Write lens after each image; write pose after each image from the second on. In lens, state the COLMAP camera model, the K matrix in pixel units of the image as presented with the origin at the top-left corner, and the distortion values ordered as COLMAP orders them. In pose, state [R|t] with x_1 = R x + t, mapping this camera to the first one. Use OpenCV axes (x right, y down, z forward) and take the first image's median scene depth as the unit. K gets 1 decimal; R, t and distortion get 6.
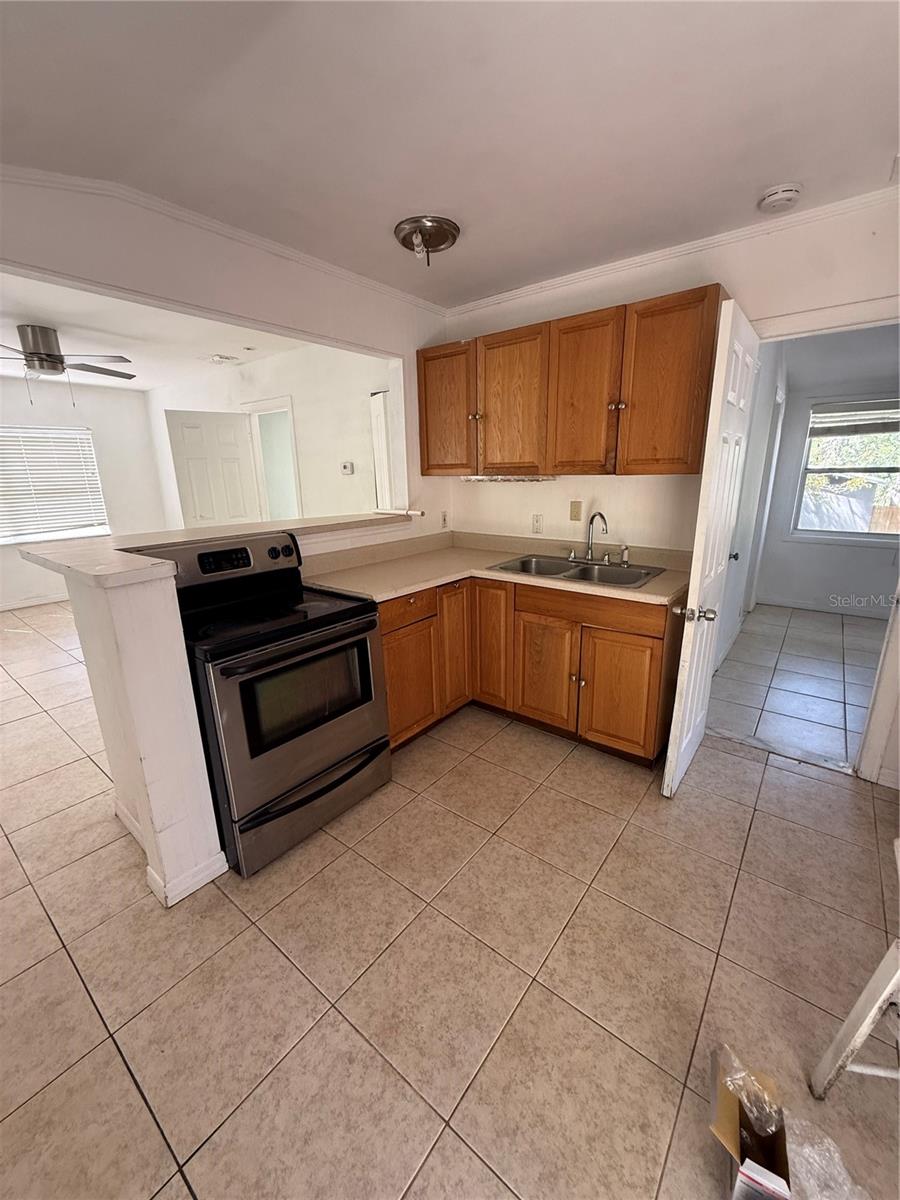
lens RADIAL K [[478.2, 0, 450.0], [0, 478.2, 600.0], [0, 0, 1]] dist [-0.000487, -0.000134]
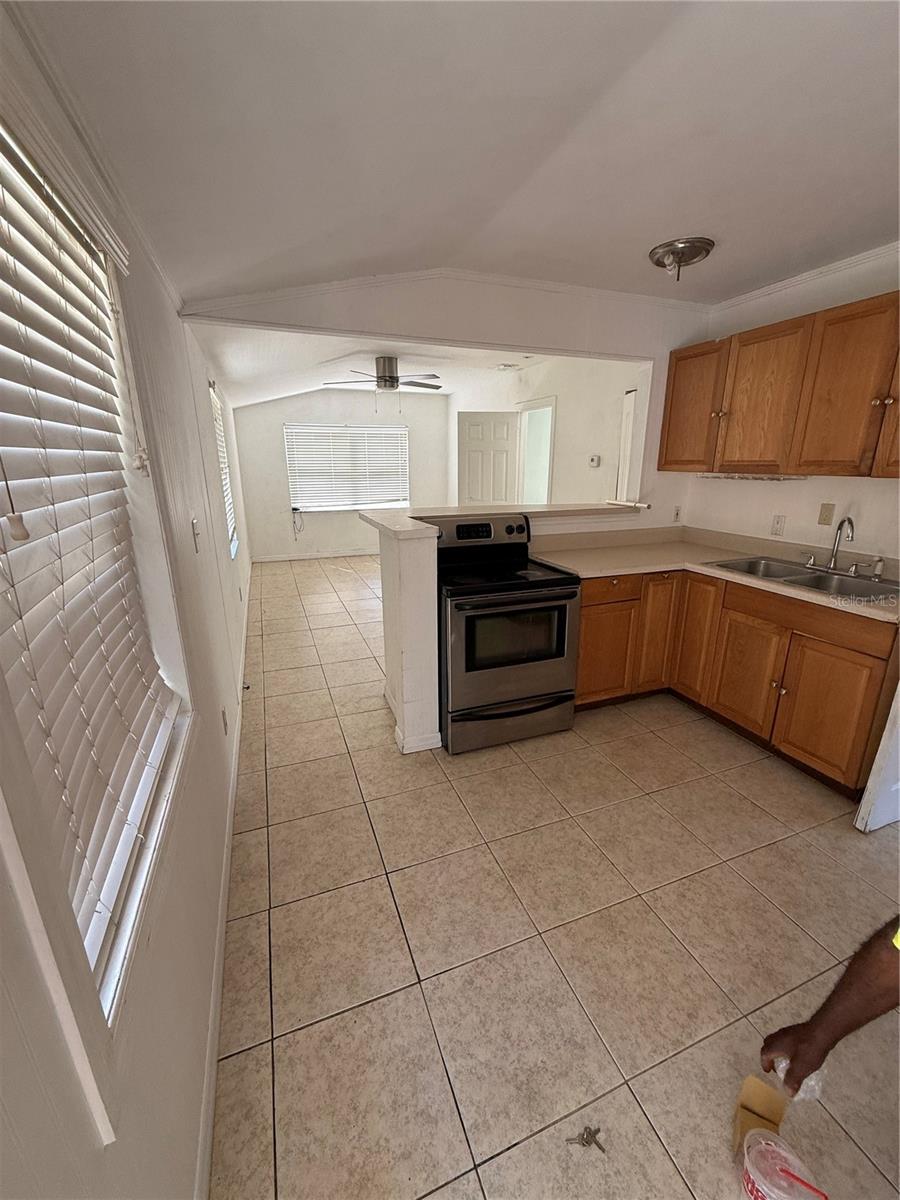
lens RADIAL K [[478.2, 0, 450.0], [0, 478.2, 600.0], [0, 0, 1]] dist [-0.000487, -0.000134]
pose [[0.859141, 0.157934, -0.486758, 0.132627], [-0.145955, 0.987301, 0.062727, 0.027456], [0.490483, 0.017154, 0.871282, -0.171754]]
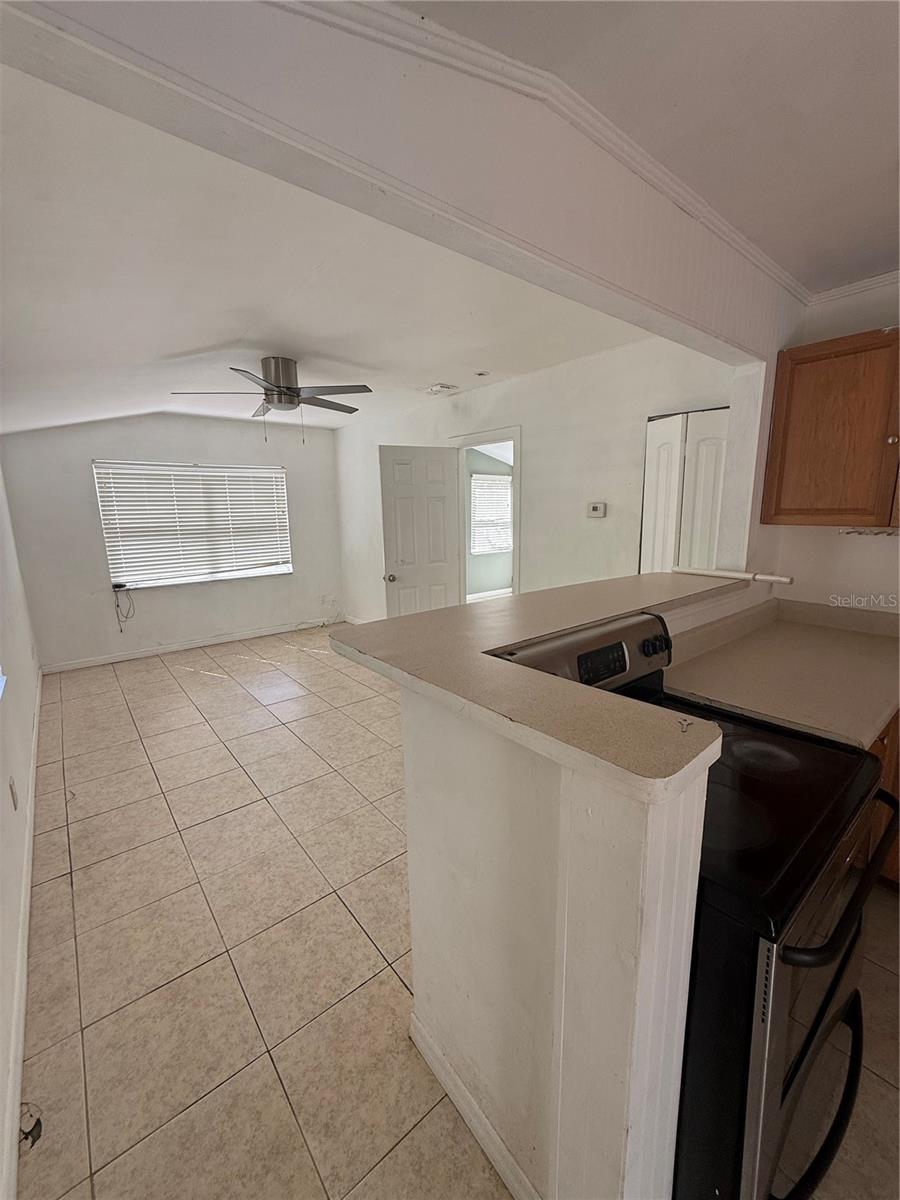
lens RADIAL K [[478.2, 0, 450.0], [0, 478.2, 600.0], [0, 0, 1]] dist [-0.000487, -0.000134]
pose [[0.976977, 0.042765, -0.209013, -0.451902], [-0.056532, 0.996576, -0.060339, -0.098835], [0.205717, 0.070766, 0.976050, 0.276536]]
